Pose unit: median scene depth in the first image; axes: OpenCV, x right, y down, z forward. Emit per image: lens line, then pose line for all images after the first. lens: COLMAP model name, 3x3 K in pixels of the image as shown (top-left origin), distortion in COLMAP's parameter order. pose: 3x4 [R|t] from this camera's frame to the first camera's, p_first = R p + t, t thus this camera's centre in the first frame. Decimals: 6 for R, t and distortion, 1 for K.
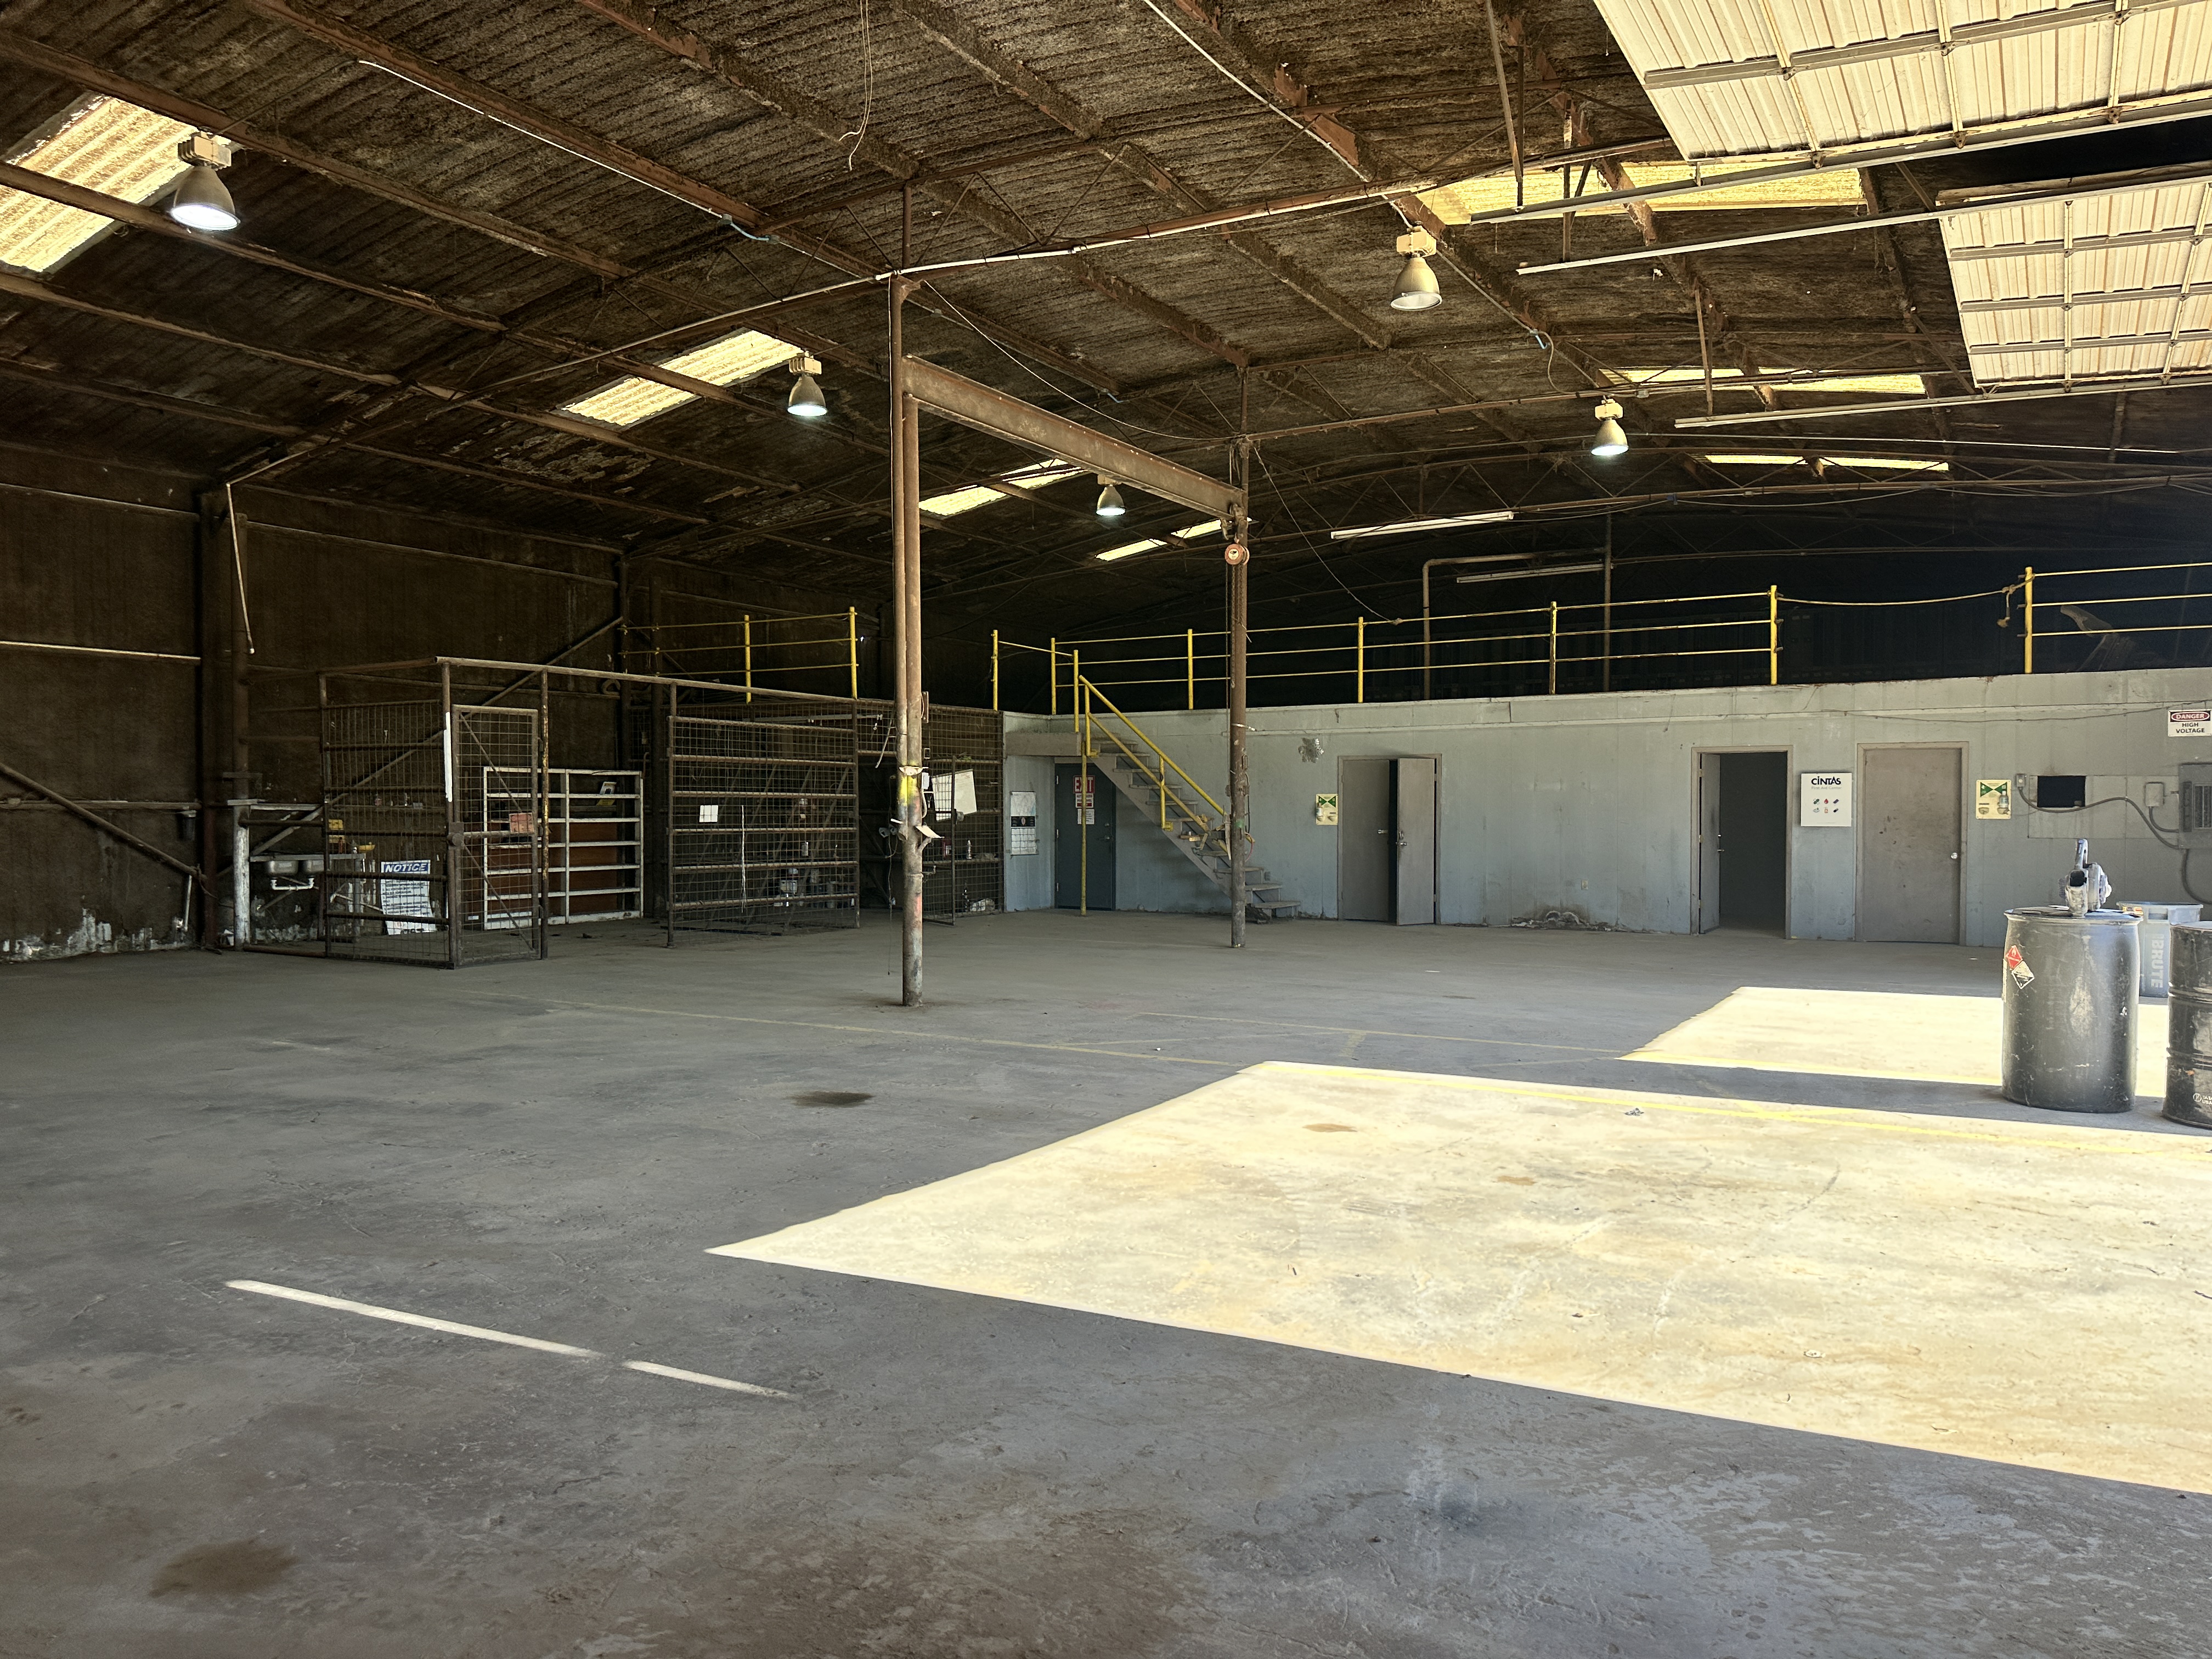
lens RADIAL K [[1565.0, 0, 1106.0], [0, 1565.0, 829.5], [0, 0, 1]] dist [0.003536, -0.000186]
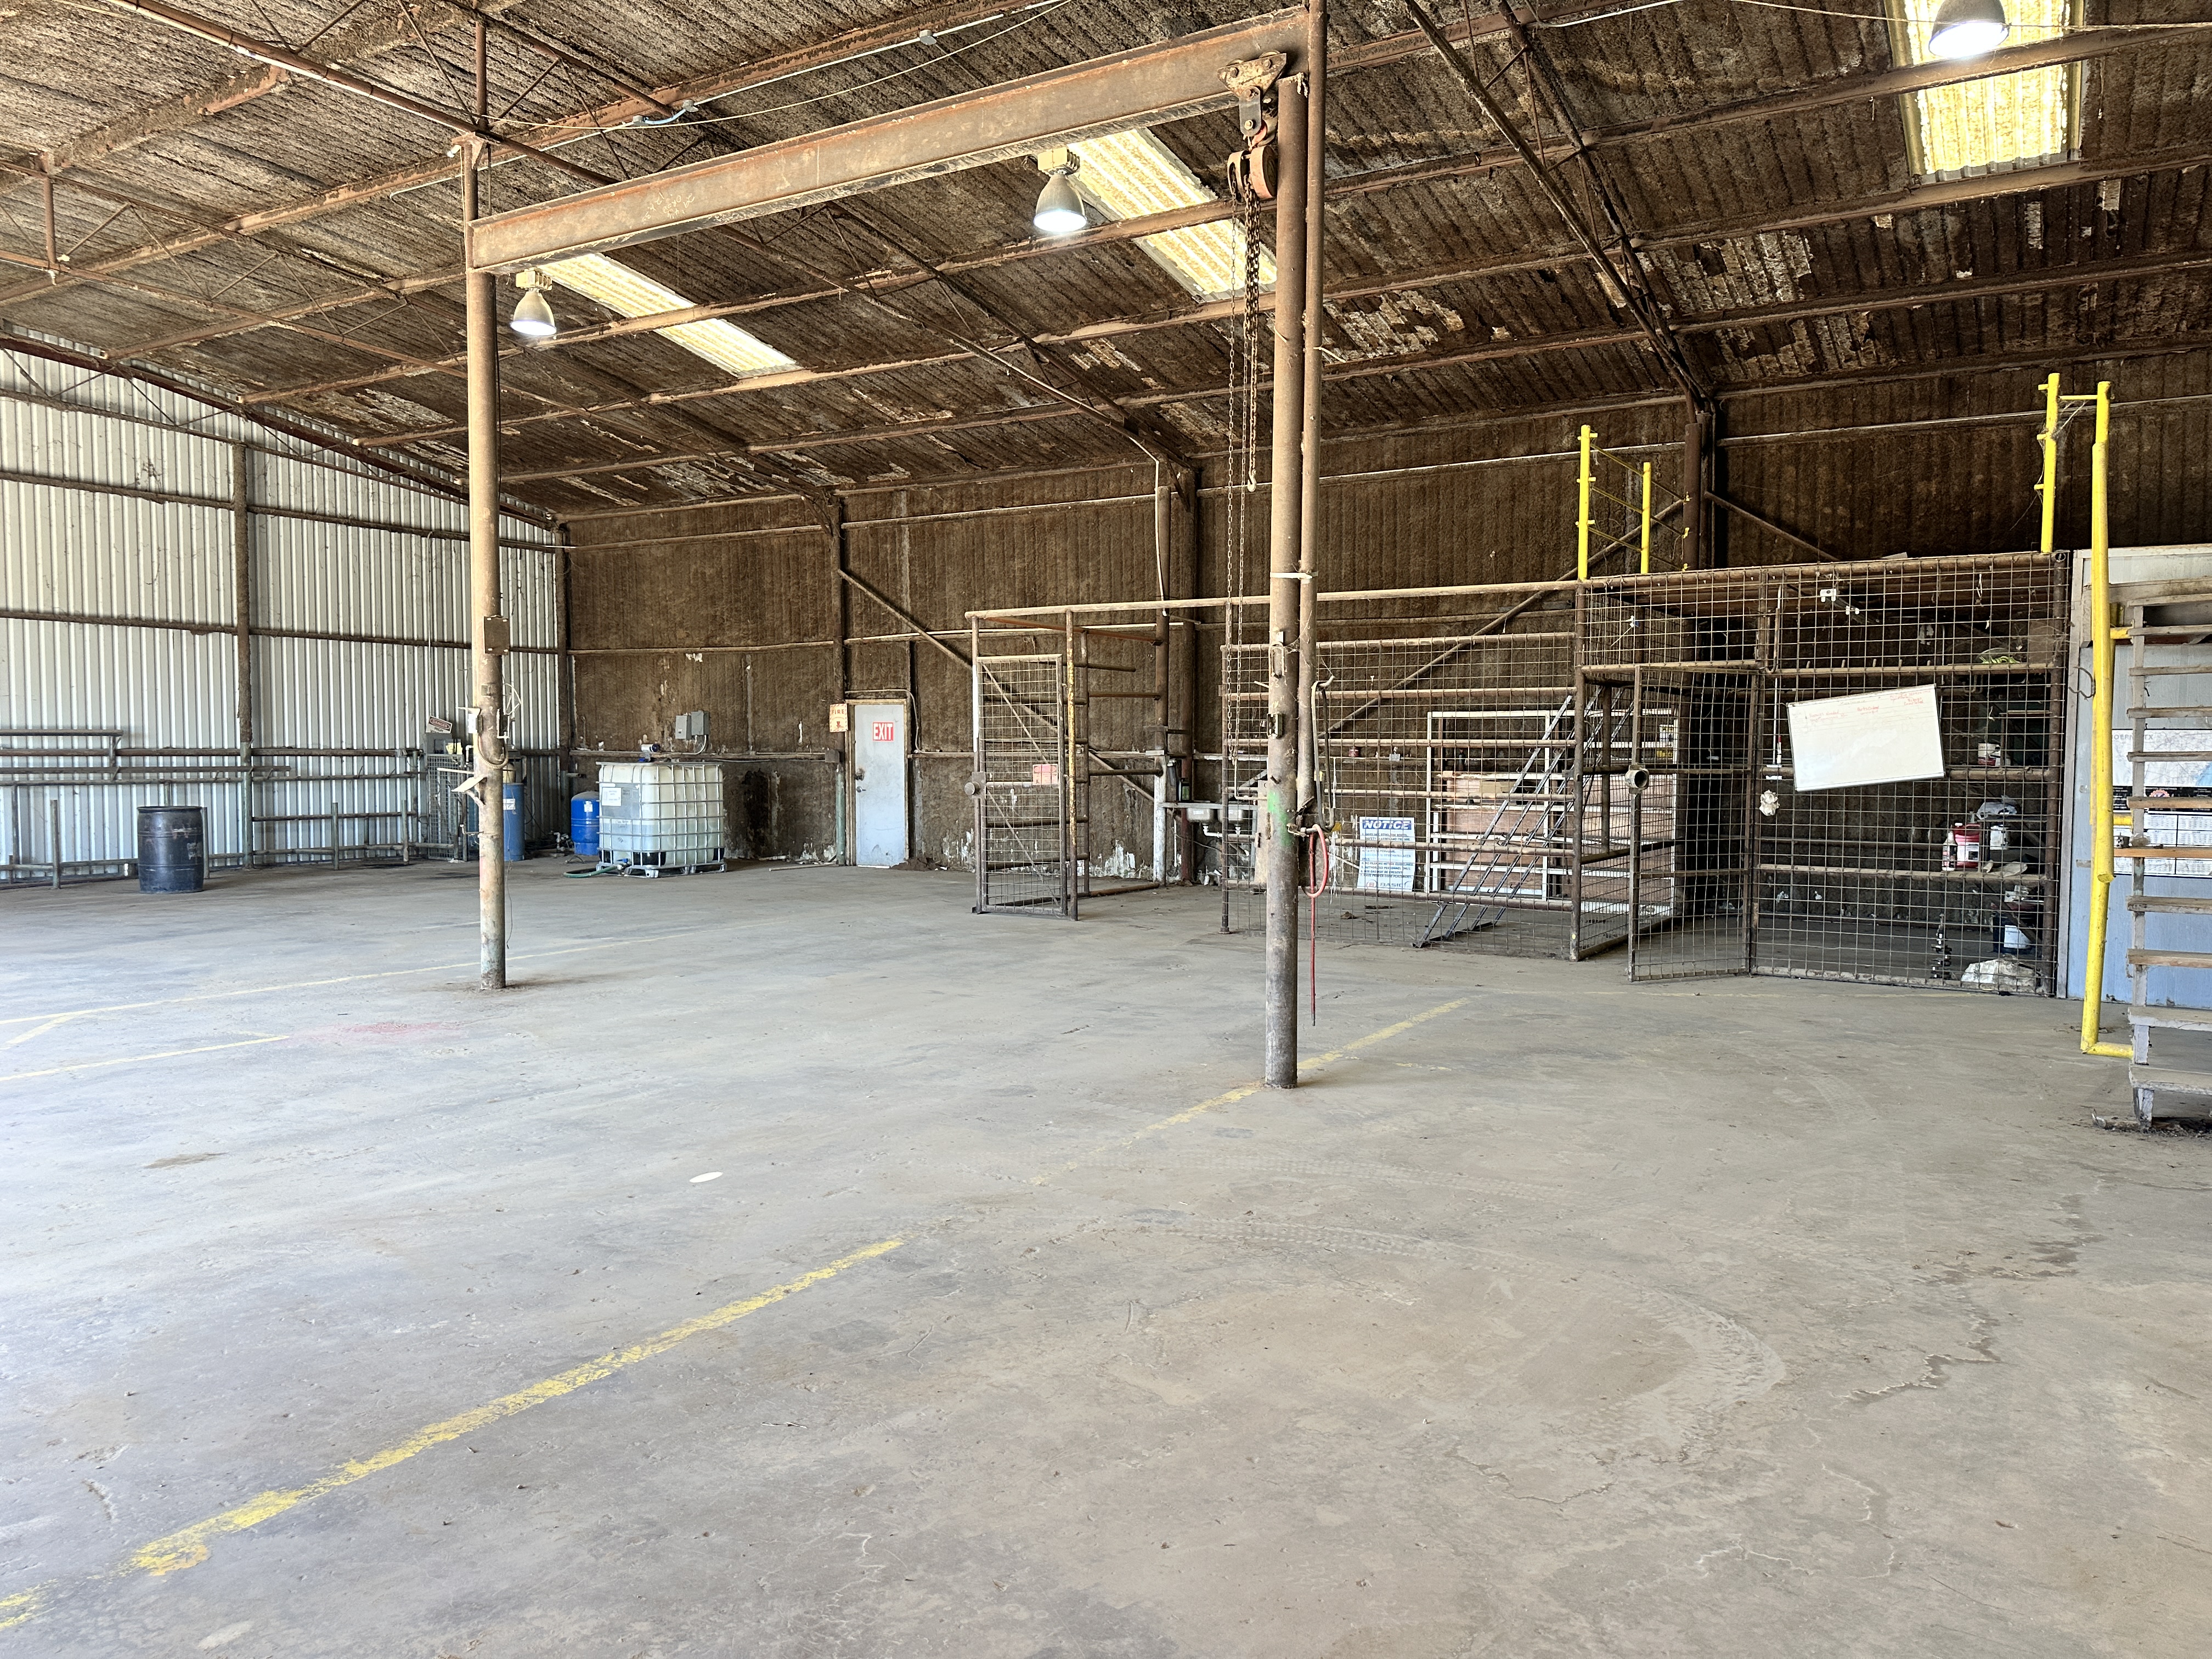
lens RADIAL K [[1565.0, 0, 1106.0], [0, 1565.0, 829.5], [0, 0, 1]] dist [0.003536, -0.000186]
pose [[0.001910, 0.052851, -0.998601, 0.541171], [-0.021862, 0.998366, 0.052796, -0.020327], [0.999759, 0.021730, 0.003062, 0.978545]]
